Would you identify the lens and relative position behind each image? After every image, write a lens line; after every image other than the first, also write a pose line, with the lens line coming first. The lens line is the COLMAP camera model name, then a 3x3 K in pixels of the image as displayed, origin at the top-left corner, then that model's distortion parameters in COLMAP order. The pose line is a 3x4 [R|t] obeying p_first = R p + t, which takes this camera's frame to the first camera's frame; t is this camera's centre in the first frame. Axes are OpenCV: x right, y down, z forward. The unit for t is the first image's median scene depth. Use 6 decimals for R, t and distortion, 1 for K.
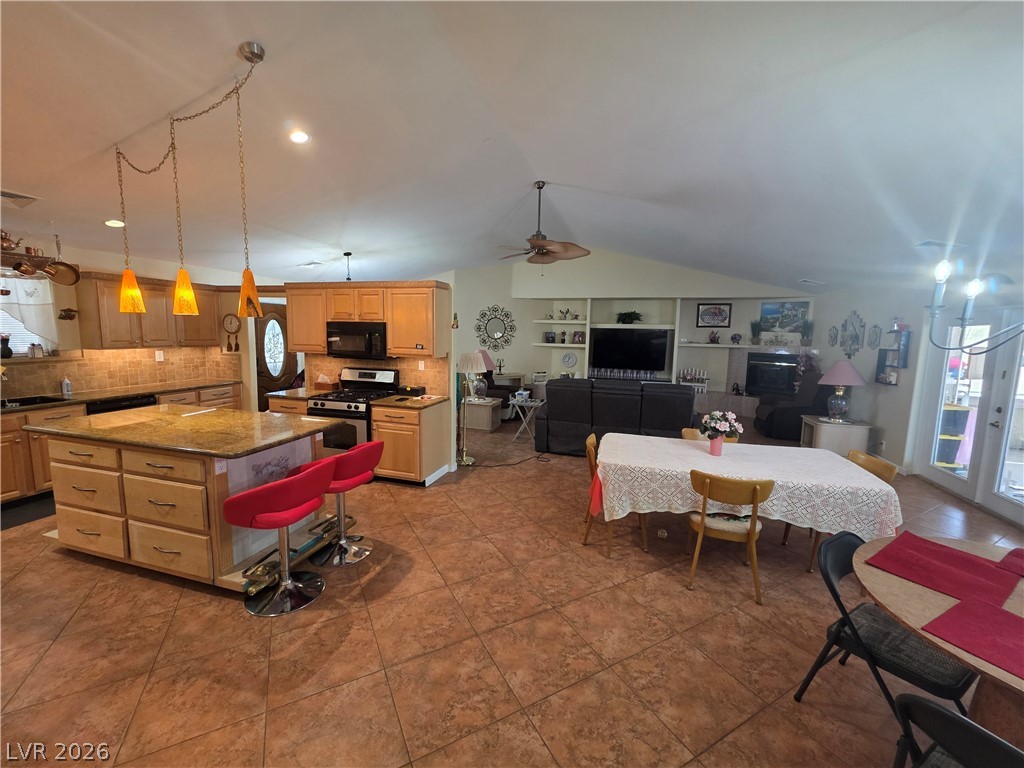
lens RADIAL K [[408.2, 0, 513.2], [0, 408.2, 379.3], [0, 0, 1]] dist [0.001639, -0.000318]
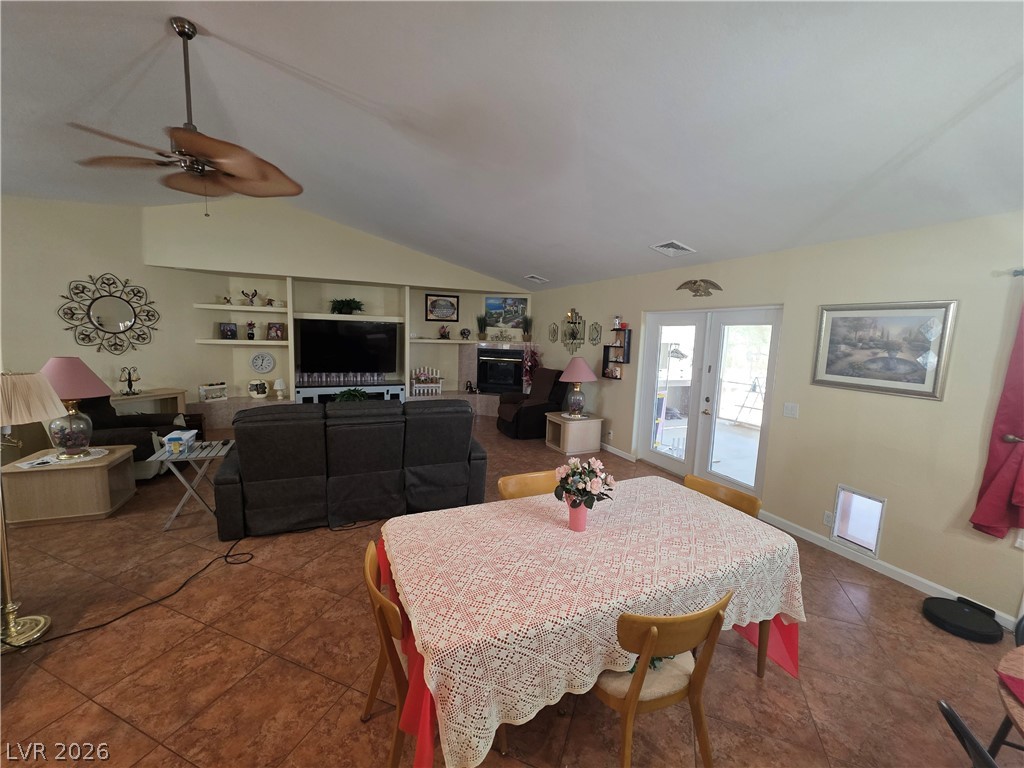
lens RADIAL K [[408.2, 0, 508.1], [0, 408.2, 381.8], [0, 0, 1]] dist [0.001639, -0.000318]
pose [[0.766991, -0.073039, 0.637487, 0.017972], [0.056632, 0.997329, 0.046130, -0.043448], [-0.639153, 0.000721, 0.769079, 0.344108]]
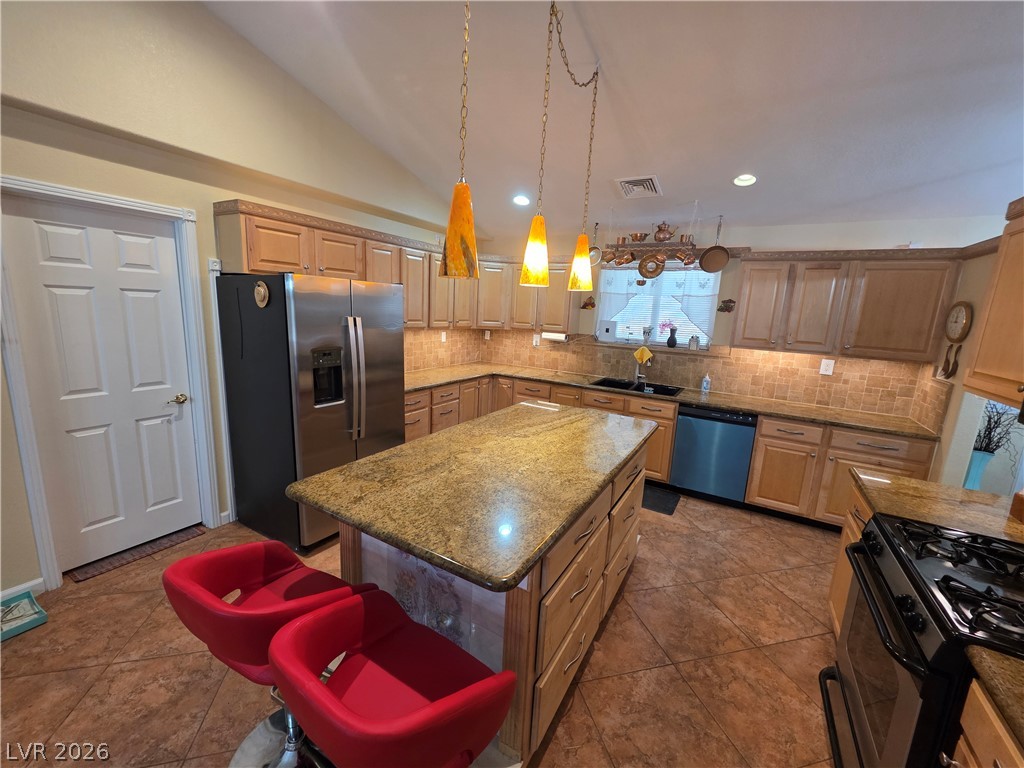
lens RADIAL K [[408.2, 0, 508.2], [0, 408.2, 380.8], [0, 0, 1]] dist [0.001639, -0.000318]
pose [[-0.245687, 0.141235, -0.959005, -0.072731], [-0.169971, 0.967724, 0.186064, -0.067722], [0.954331, 0.208717, -0.213752, 0.610892]]
